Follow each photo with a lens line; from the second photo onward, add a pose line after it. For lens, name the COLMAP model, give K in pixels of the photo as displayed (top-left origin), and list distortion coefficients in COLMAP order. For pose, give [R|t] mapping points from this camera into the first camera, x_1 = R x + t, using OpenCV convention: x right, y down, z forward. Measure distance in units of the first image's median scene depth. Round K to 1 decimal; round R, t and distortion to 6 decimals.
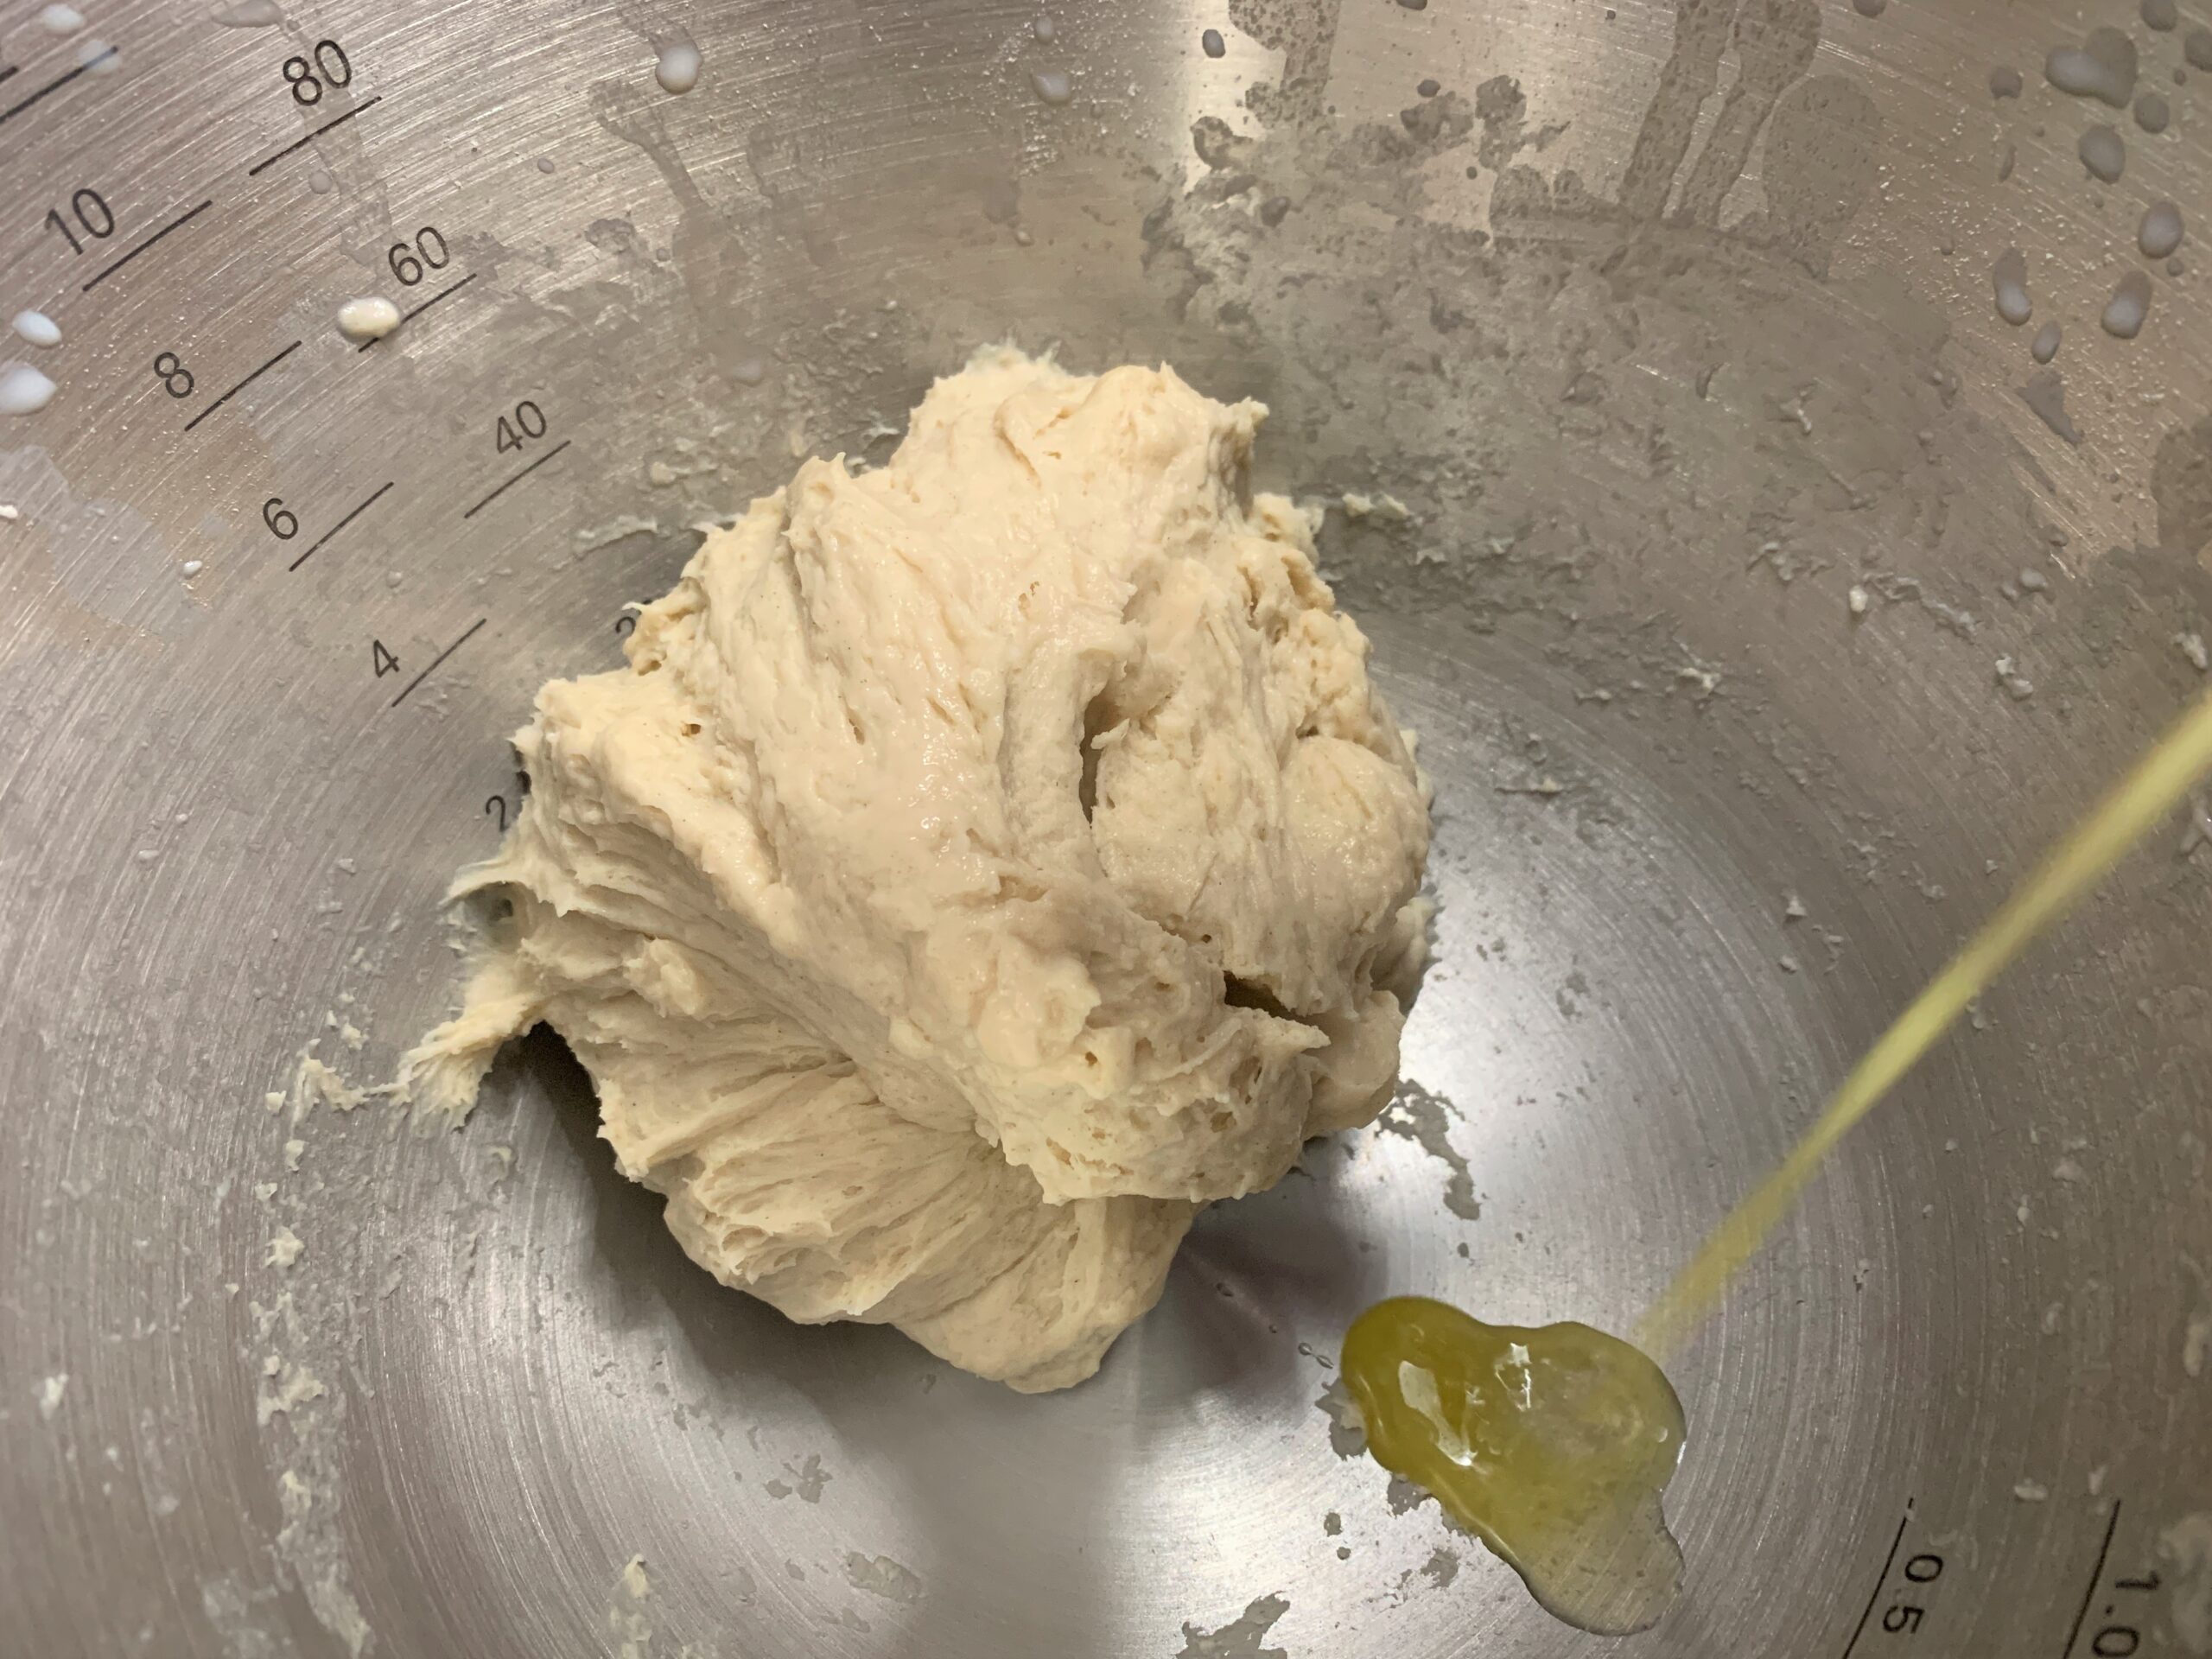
lens RADIAL K [[1843.2, 0, 1105.5], [0, 1843.2, 828.1], [0, 0, 1]] dist [-0.013034, 0.012557]
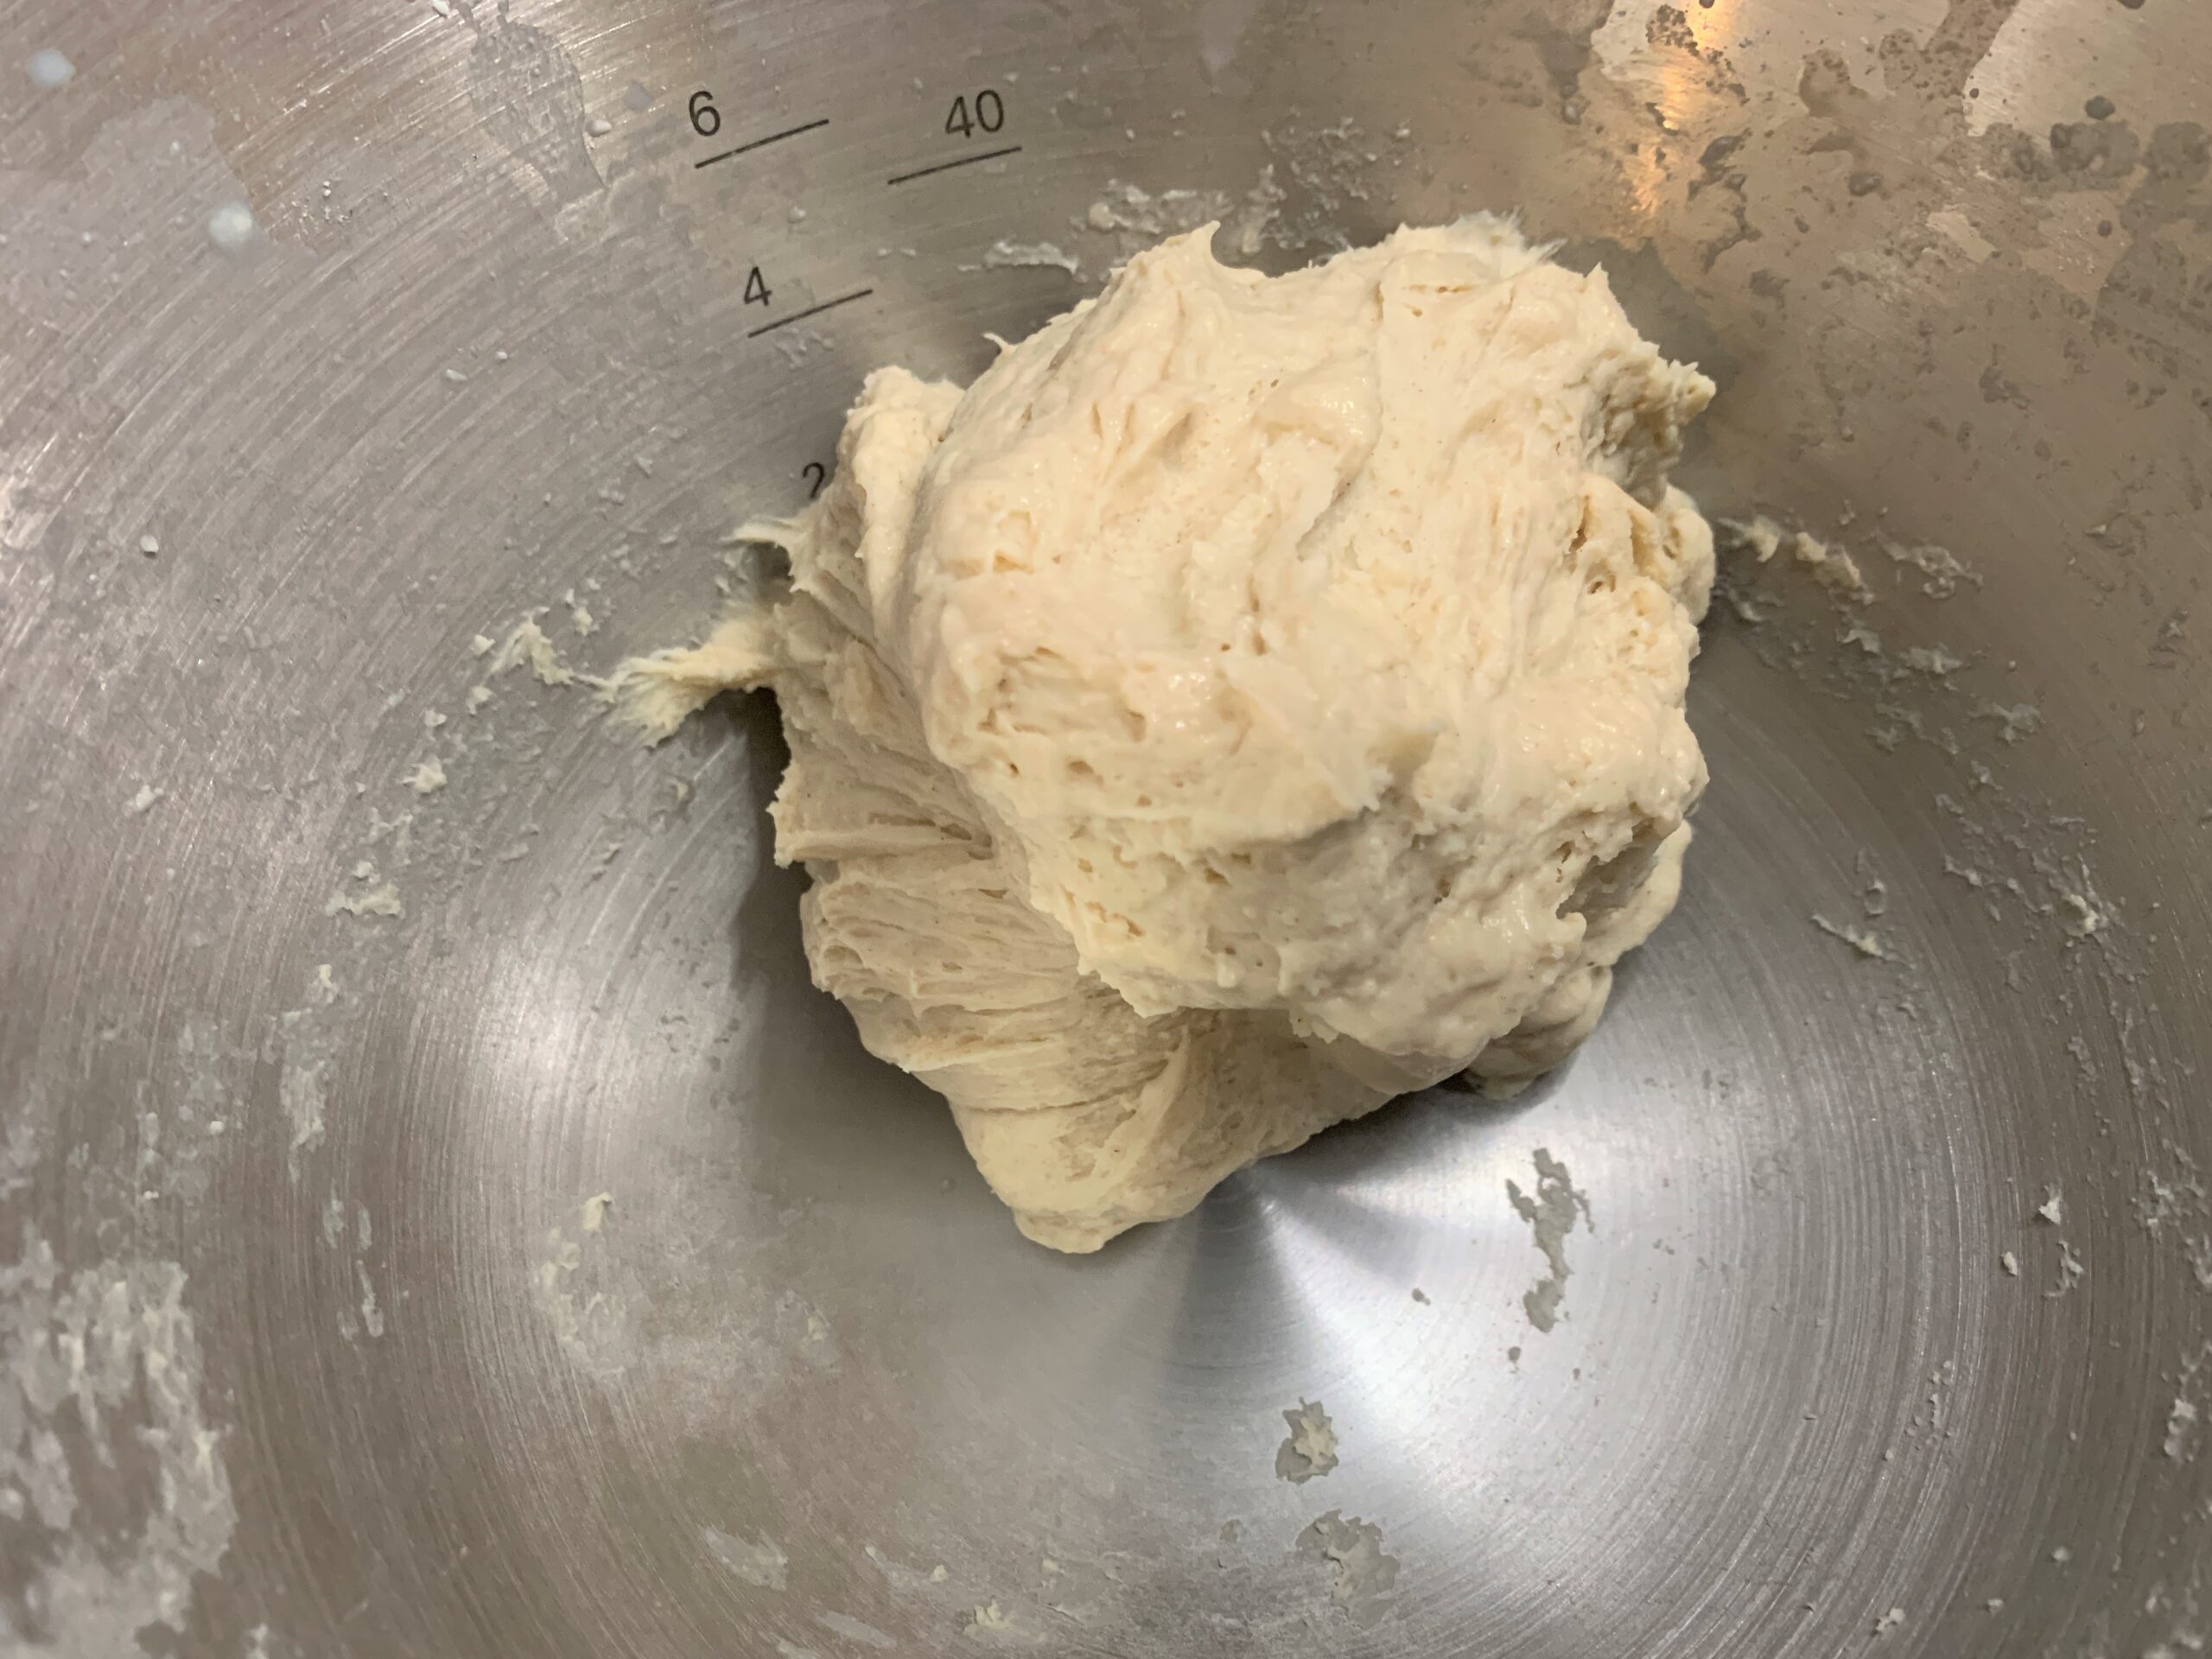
lens RADIAL K [[1843.2, 0, 1105.4], [0, 1843.2, 836.4], [0, 0, 1]] dist [-0.013034, 0.012557]
pose [[0.859307, 0.447641, -0.247406, 0.143295], [-0.420423, 0.893687, 0.156741, -0.060365], [0.291268, -0.030673, 0.956150, 0.093569]]
